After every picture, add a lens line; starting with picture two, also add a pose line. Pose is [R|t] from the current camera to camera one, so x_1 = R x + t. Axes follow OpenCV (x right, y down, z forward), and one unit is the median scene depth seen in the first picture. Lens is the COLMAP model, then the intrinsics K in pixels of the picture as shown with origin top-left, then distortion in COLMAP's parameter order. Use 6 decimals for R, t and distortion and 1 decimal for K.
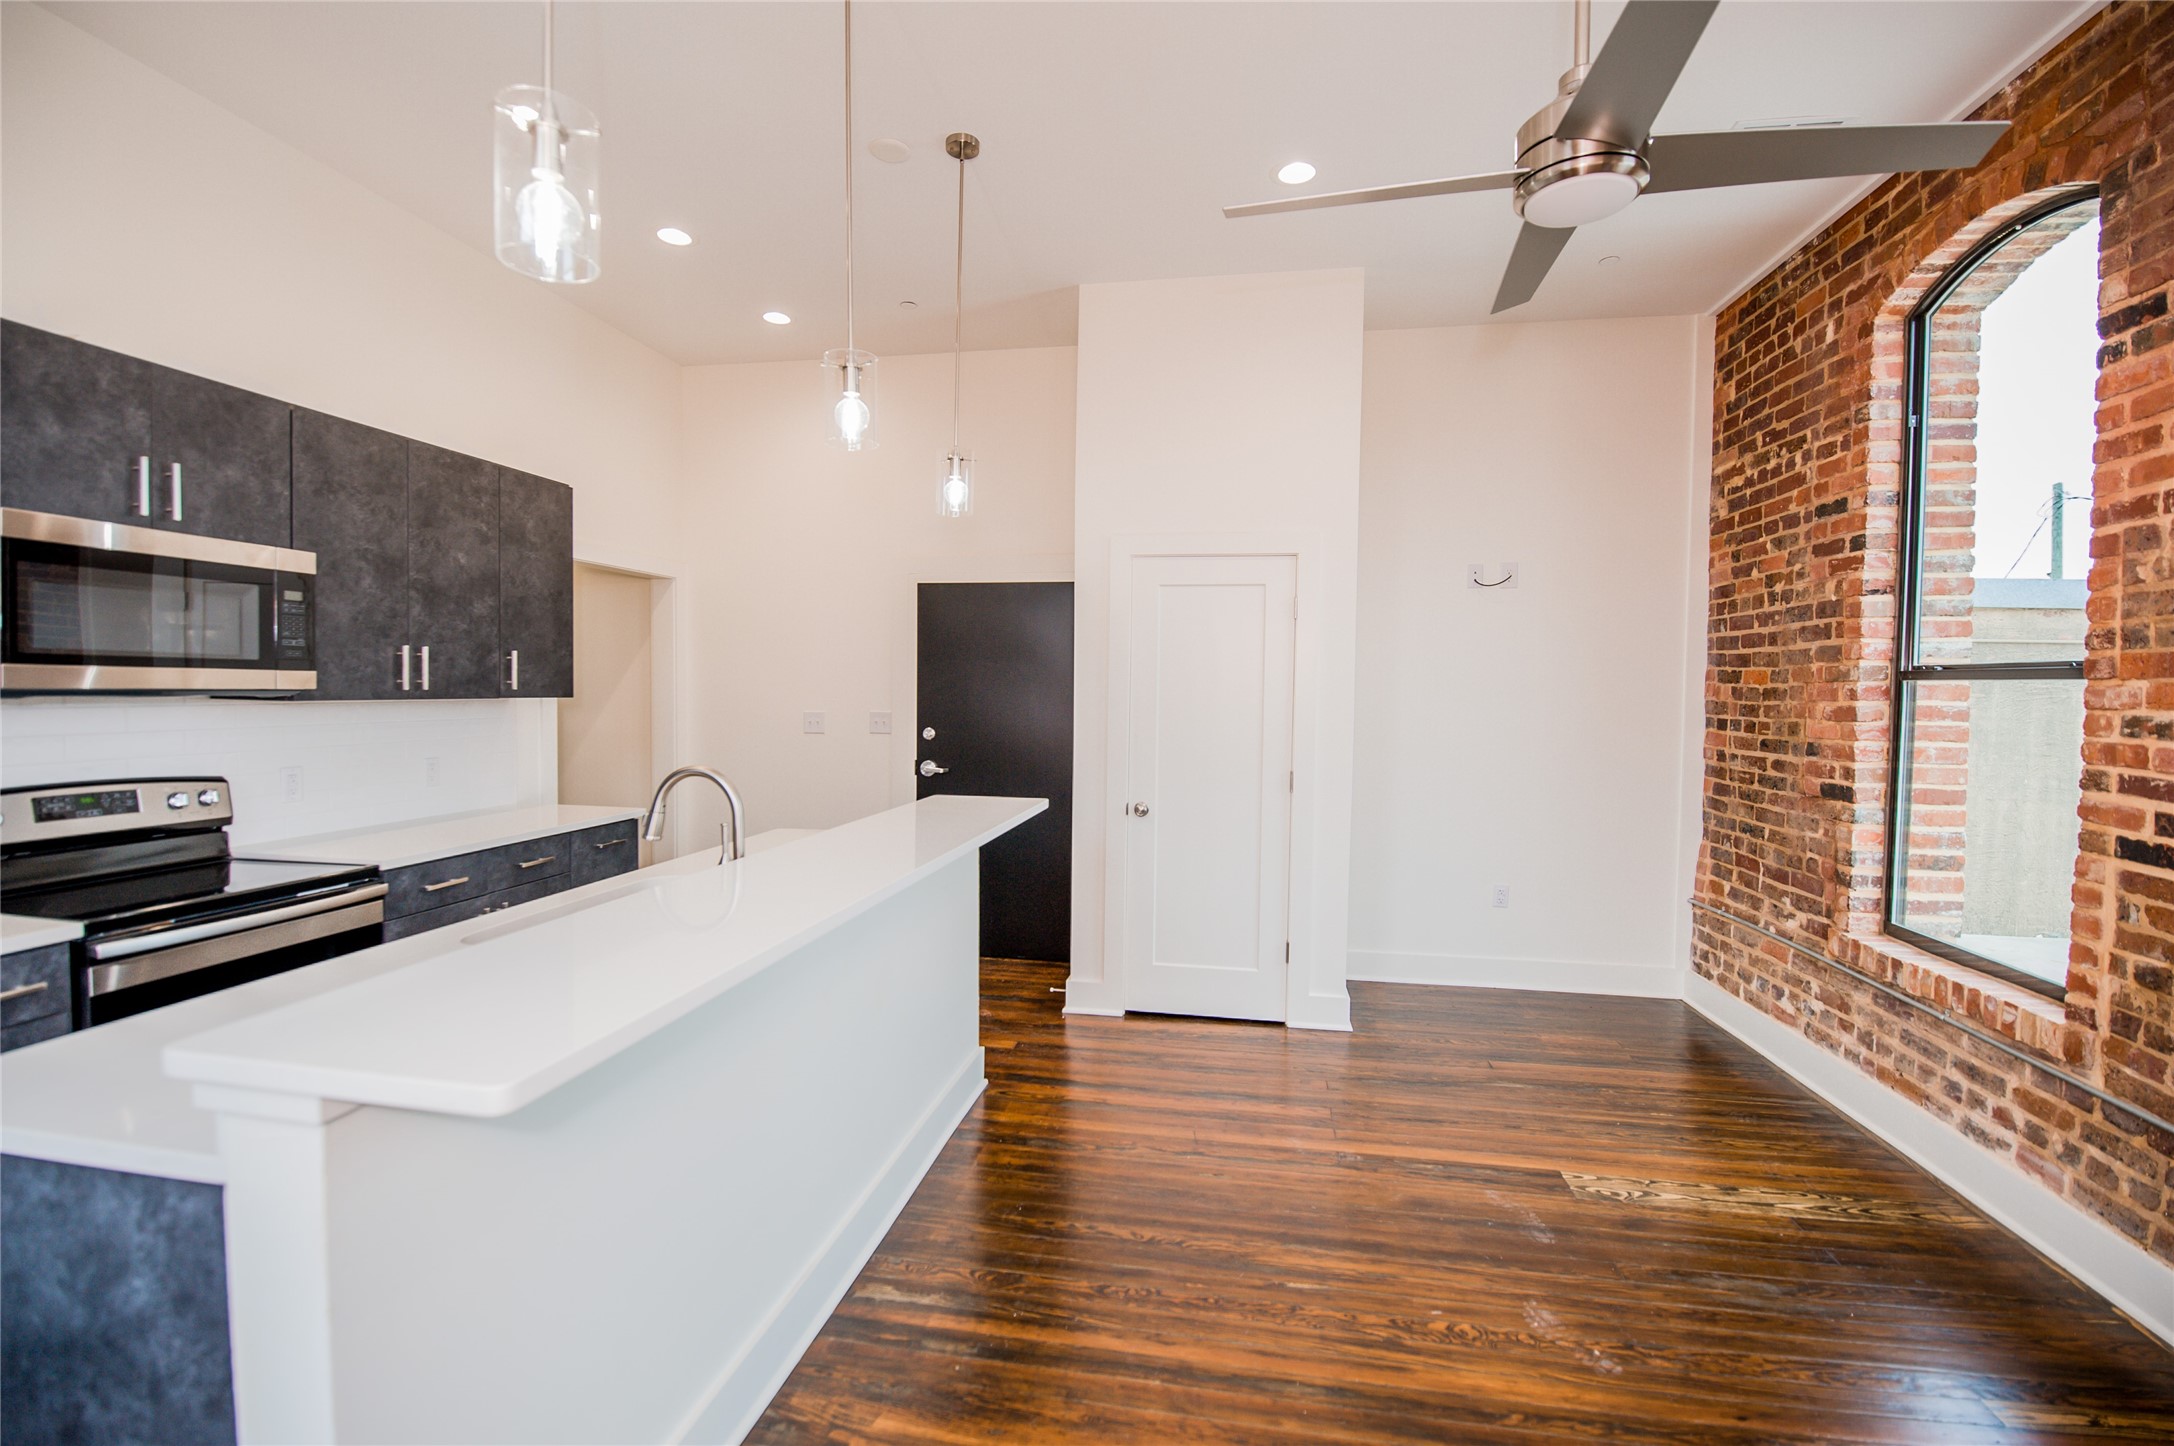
lens RADIAL K [[937.0, 0, 1084.7], [0, 937.0, 719.7], [0, 0, 1]] dist [-0.005006, -0.007968]
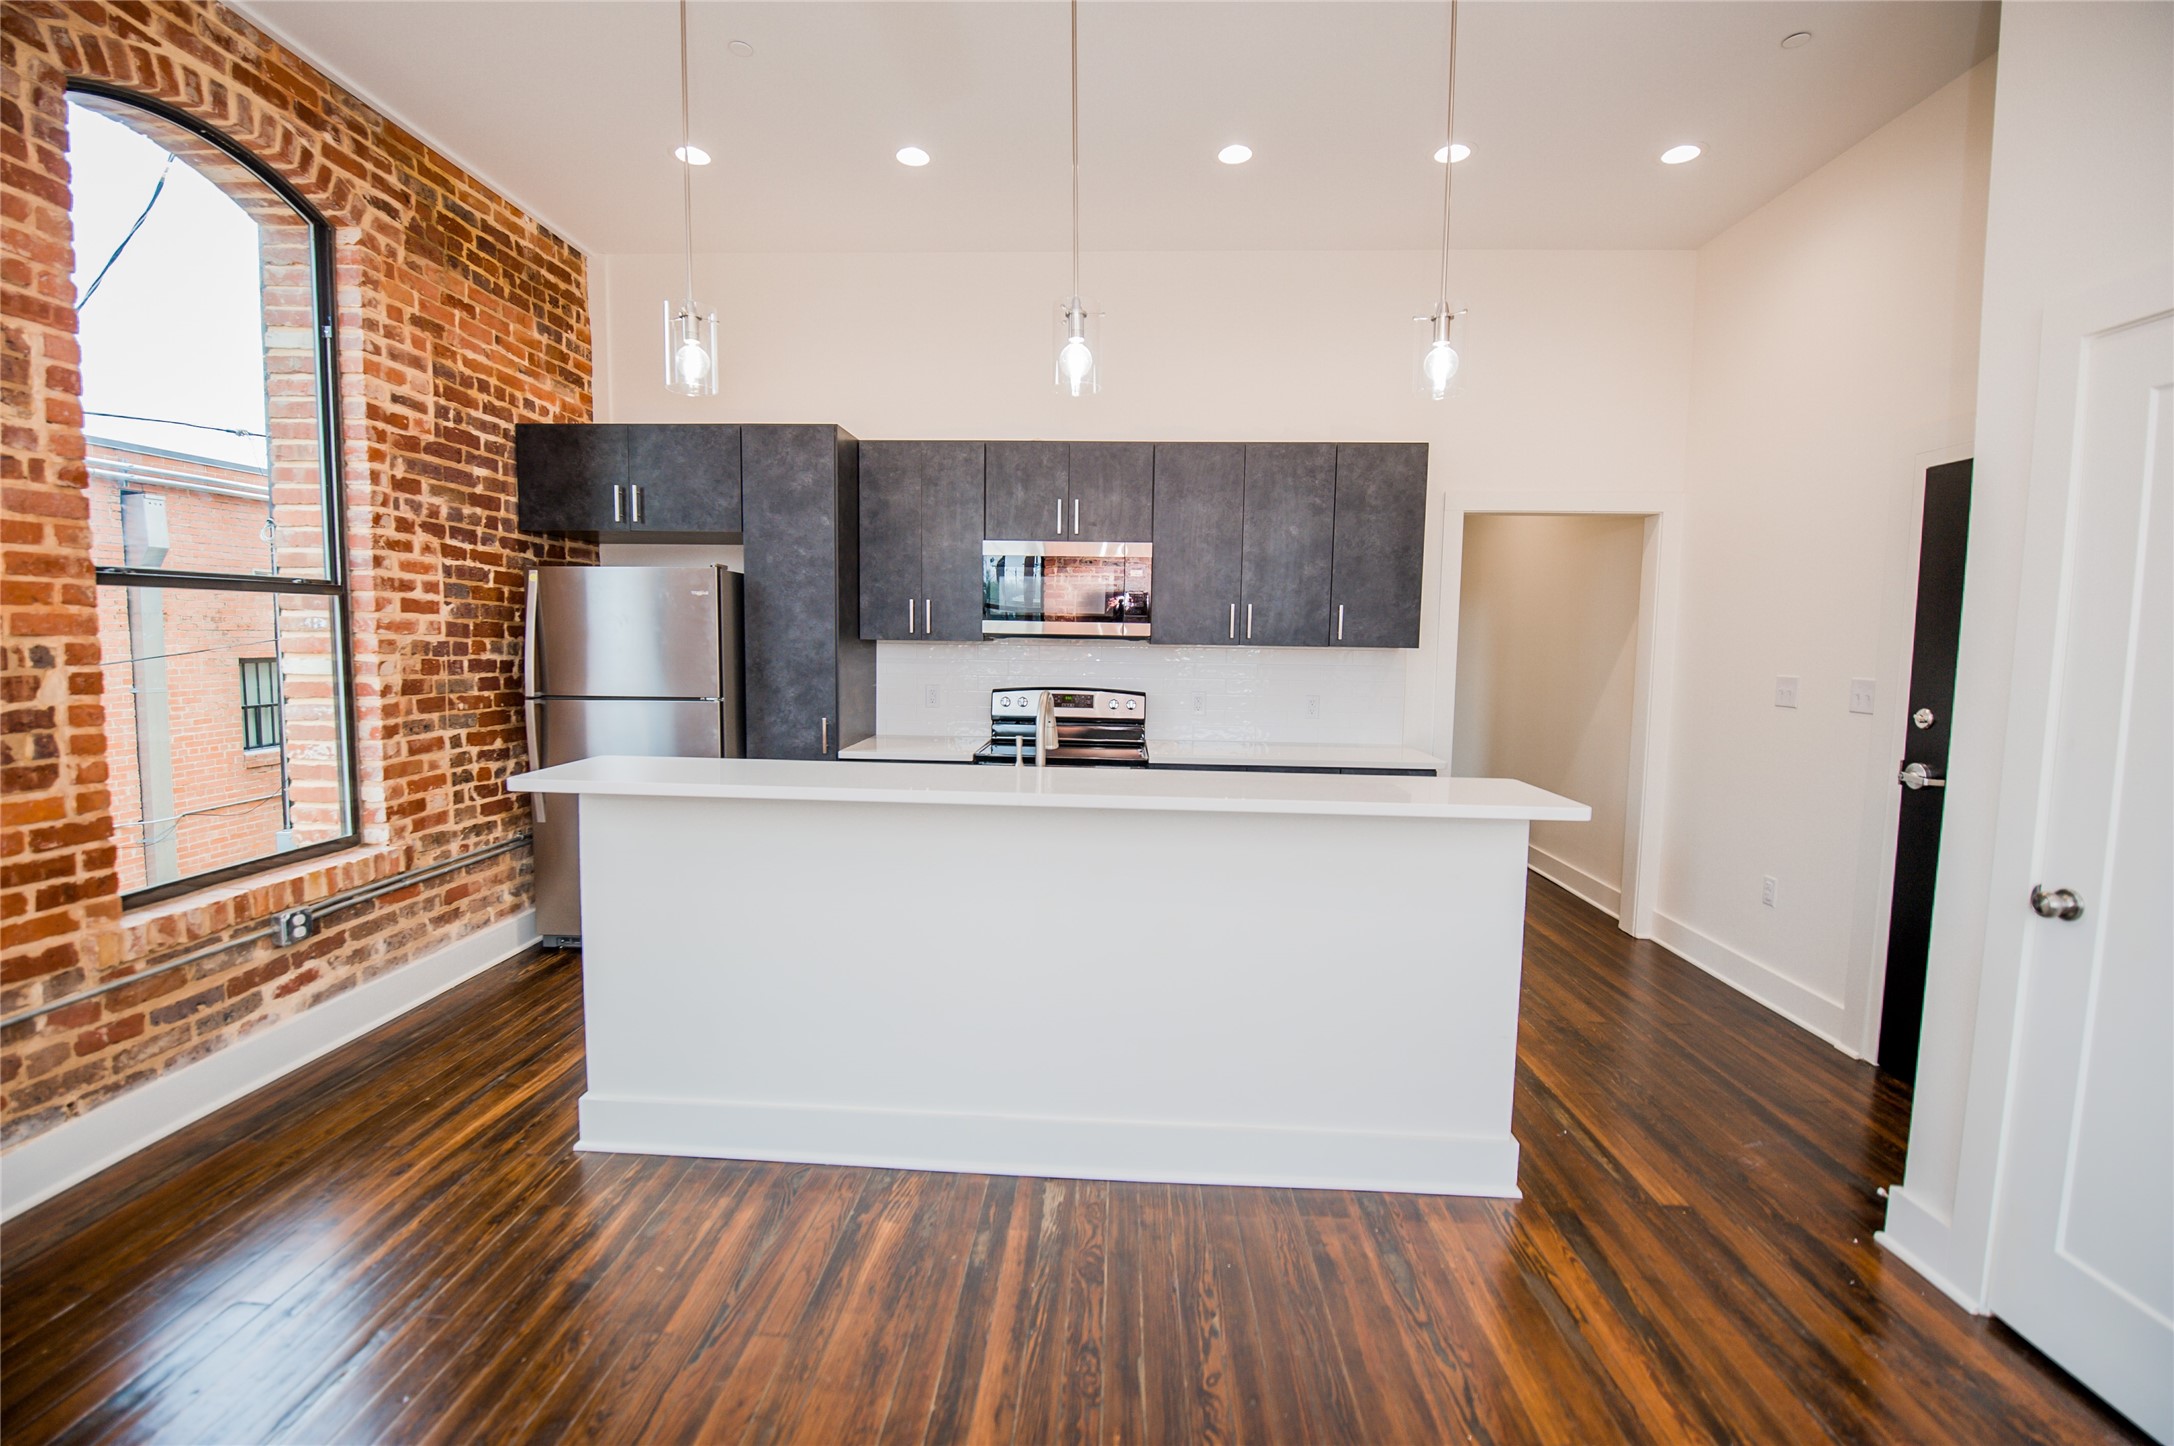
lens RADIAL K [[937.0, 0, 1074.5], [0, 937.0, 717.2], [0, 0, 1]] dist [-0.005006, -0.007968]
pose [[0.128218, 0.075653, -0.988856, 0.612543], [-0.047995, 0.996391, 0.070006, -0.002434], [0.990584, 0.038484, 0.131386, 0.667450]]
